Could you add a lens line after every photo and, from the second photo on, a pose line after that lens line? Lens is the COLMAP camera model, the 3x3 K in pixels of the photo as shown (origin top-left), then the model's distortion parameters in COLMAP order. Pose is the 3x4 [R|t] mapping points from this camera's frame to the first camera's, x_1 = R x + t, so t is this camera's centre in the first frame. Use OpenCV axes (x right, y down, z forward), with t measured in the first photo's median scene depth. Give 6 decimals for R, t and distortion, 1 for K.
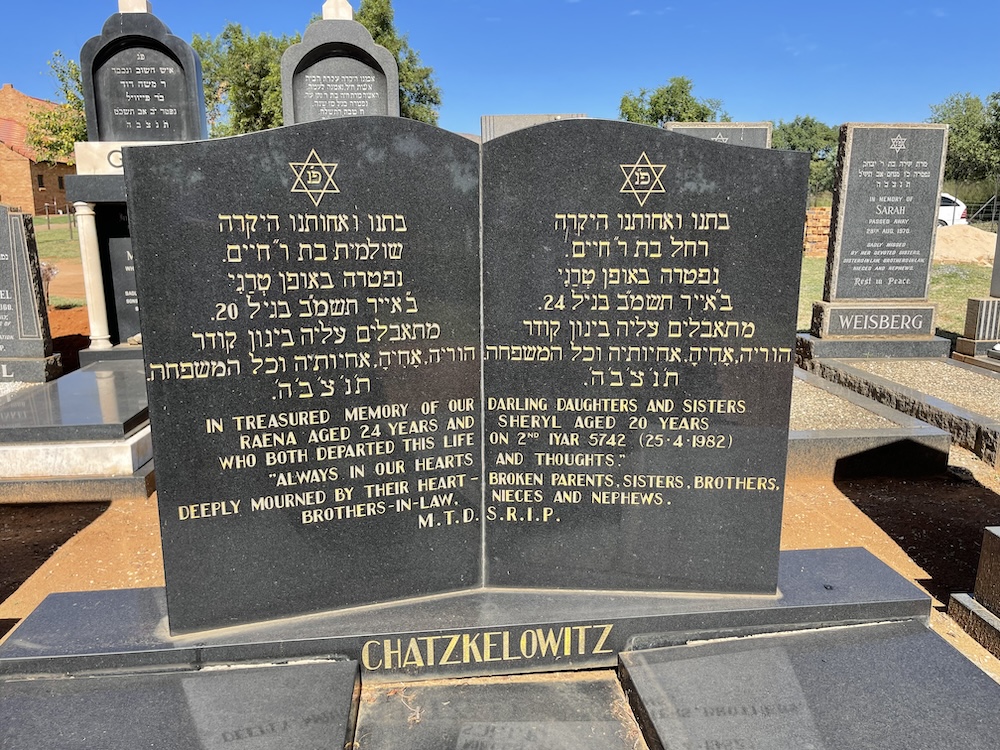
lens RADIAL K [[772.6, 0, 512.2], [0, 772.6, 361.4], [0, 0, 1]] dist [0.076614, -0.111190]
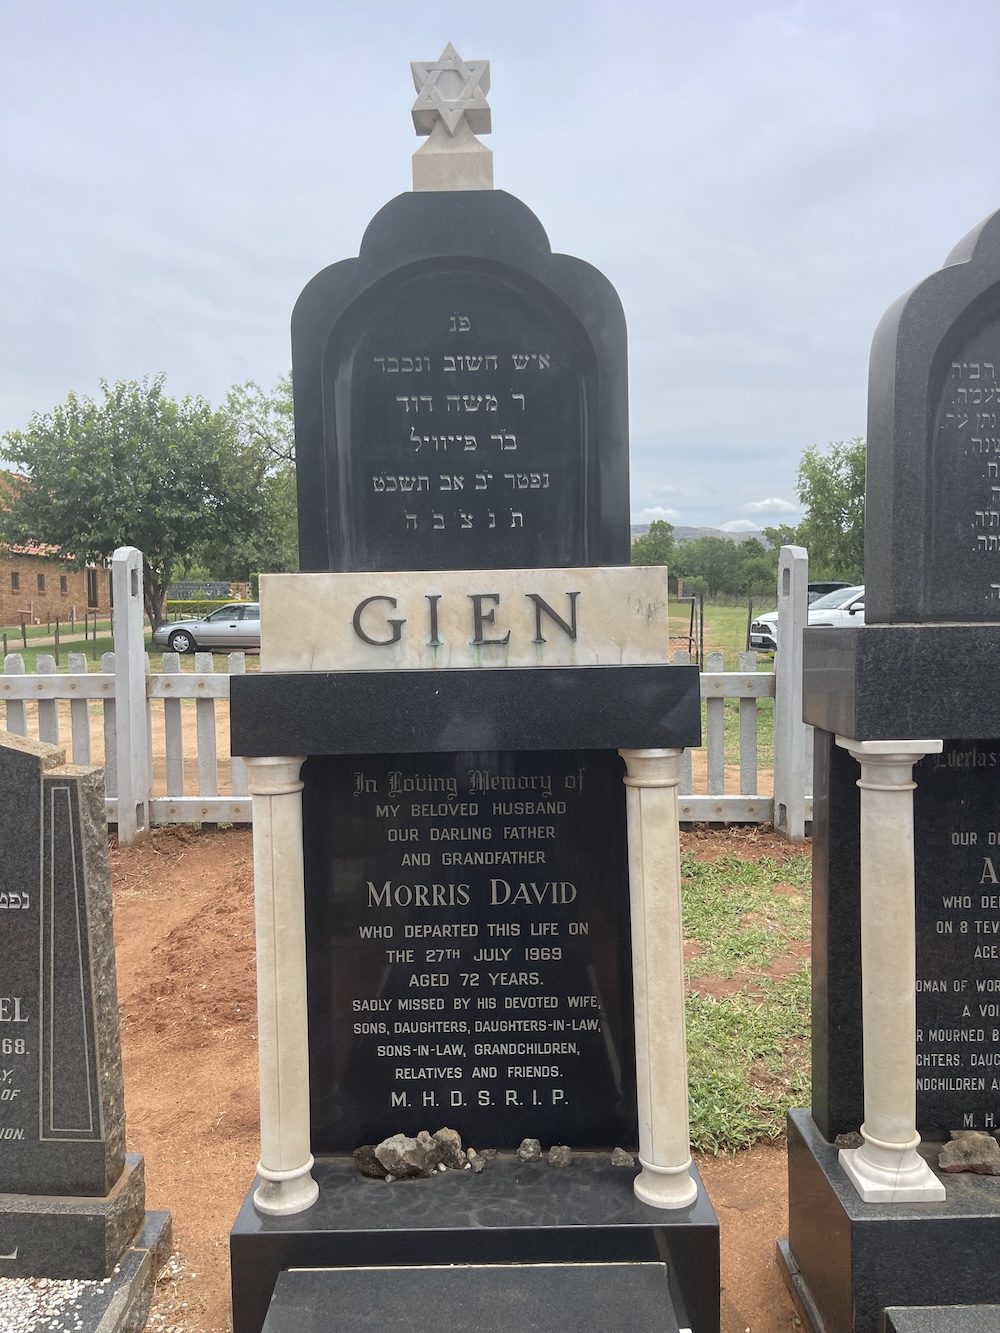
lens RADIAL K [[1029.9, 0, 495.4], [0, 1029.9, 661.3], [0, 0, 1]] dist [0.076614, -0.111190]
pose [[0.995476, 0.000750, -0.095009, -0.999315], [-0.013989, 0.990228, -0.138752, -0.439999], [0.093976, 0.139453, 0.985759, 1.394389]]
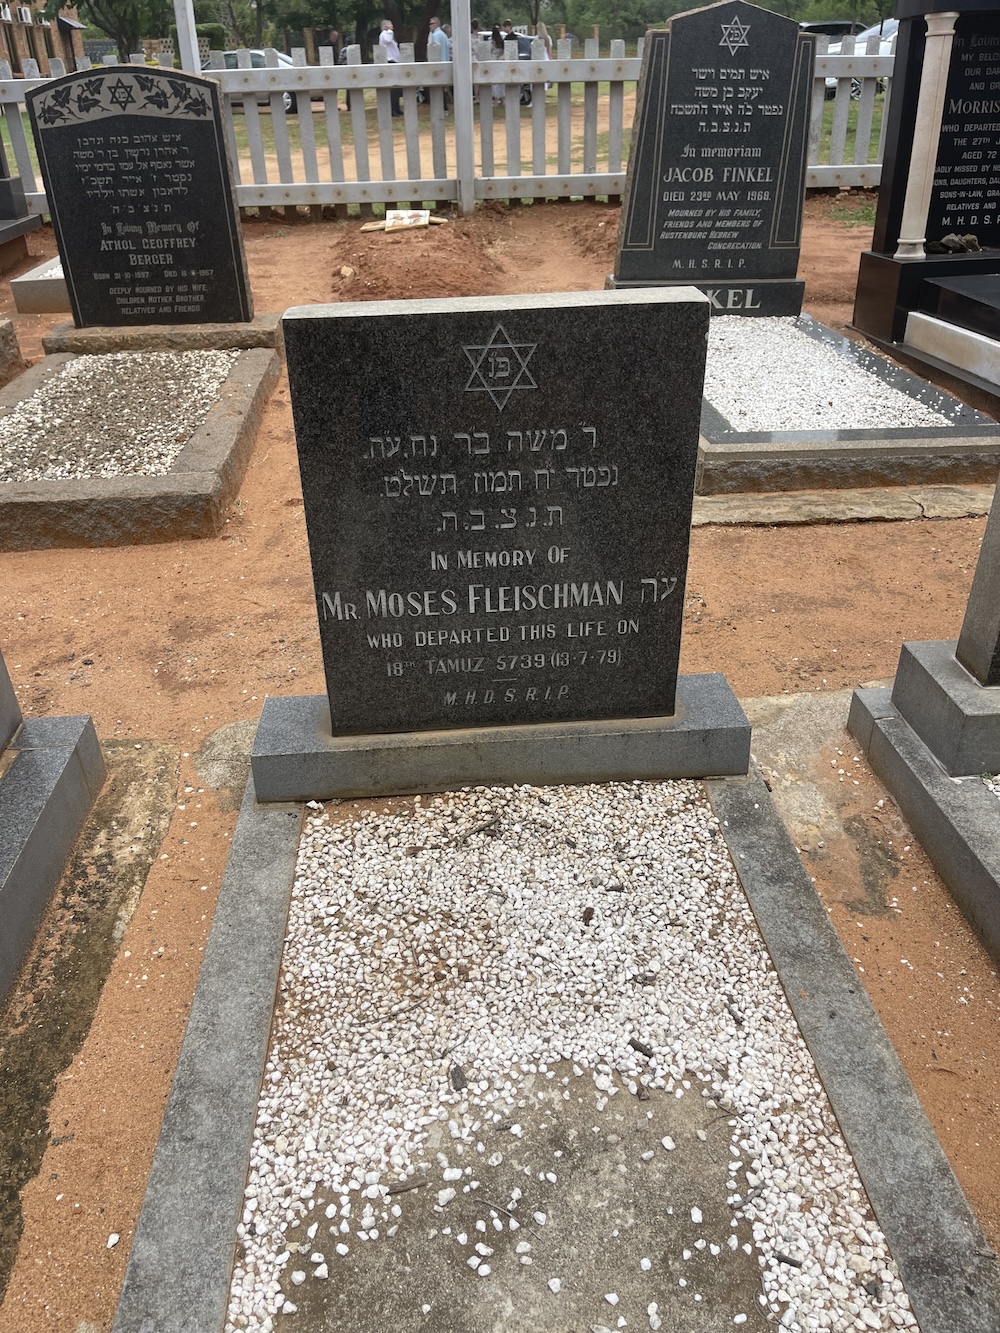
lens RADIAL K [[1029.9, 0, 498.5], [0, 1029.9, 691.7], [0, 0, 1]] dist [0.076614, -0.111190]
pose [[0.999552, -0.007996, -0.028859, -2.142404], [0.017242, 0.941591, 0.336317, 0.065161], [0.024484, -0.336664, 0.941307, 0.034349]]
